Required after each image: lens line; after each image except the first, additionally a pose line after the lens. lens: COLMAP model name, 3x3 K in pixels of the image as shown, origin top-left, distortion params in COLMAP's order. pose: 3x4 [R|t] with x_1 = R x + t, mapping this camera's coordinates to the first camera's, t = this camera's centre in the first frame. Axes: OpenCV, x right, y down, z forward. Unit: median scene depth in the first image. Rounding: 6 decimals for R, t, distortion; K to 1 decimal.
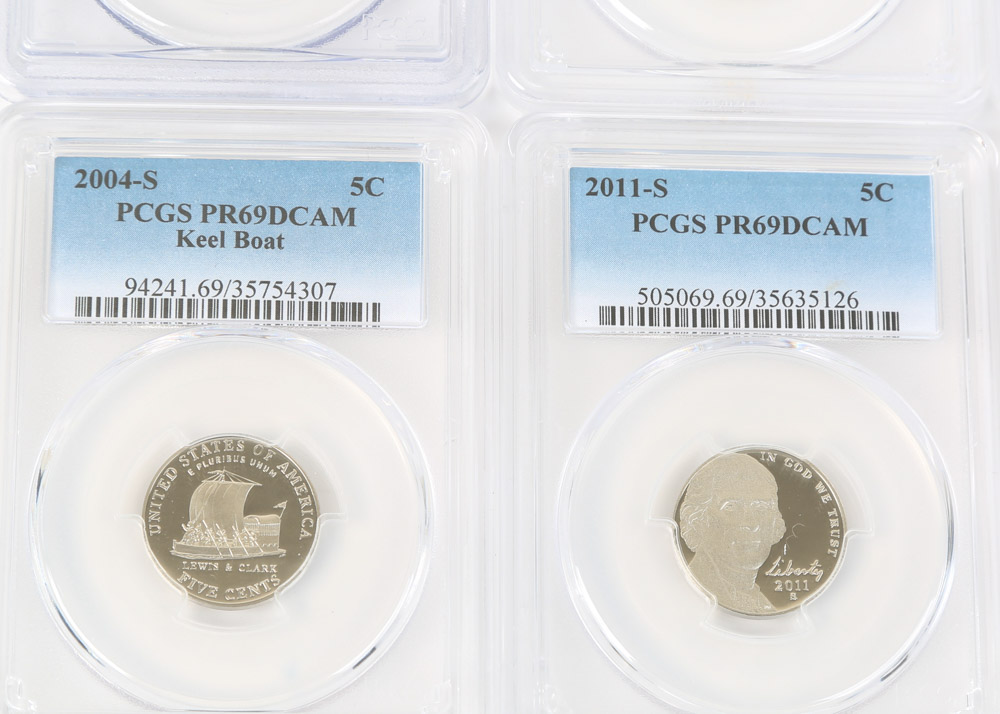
lens RADIAL K [[3448.5, 0, 496.2], [0, 3448.5, 353.5], [0, 0, 1]] dist [-0.057721, 0.000000]
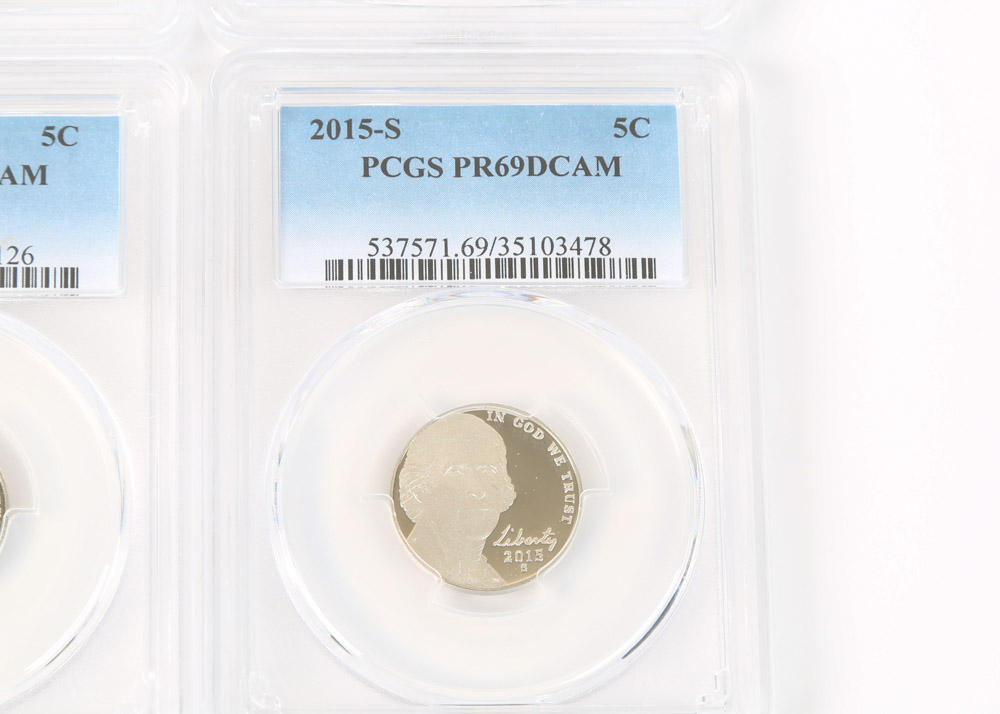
lens RADIAL K [[3670.2, 0, 496.1], [0, 3670.2, 359.8], [0, 0, 1]] dist [0.019695, 0.000000]
pose [[0.996962, -0.032148, -0.070949, 0.149713], [0.033150, 0.999366, 0.012983, 0.001786], [0.070486, -0.015295, 0.997395, 0.020153]]
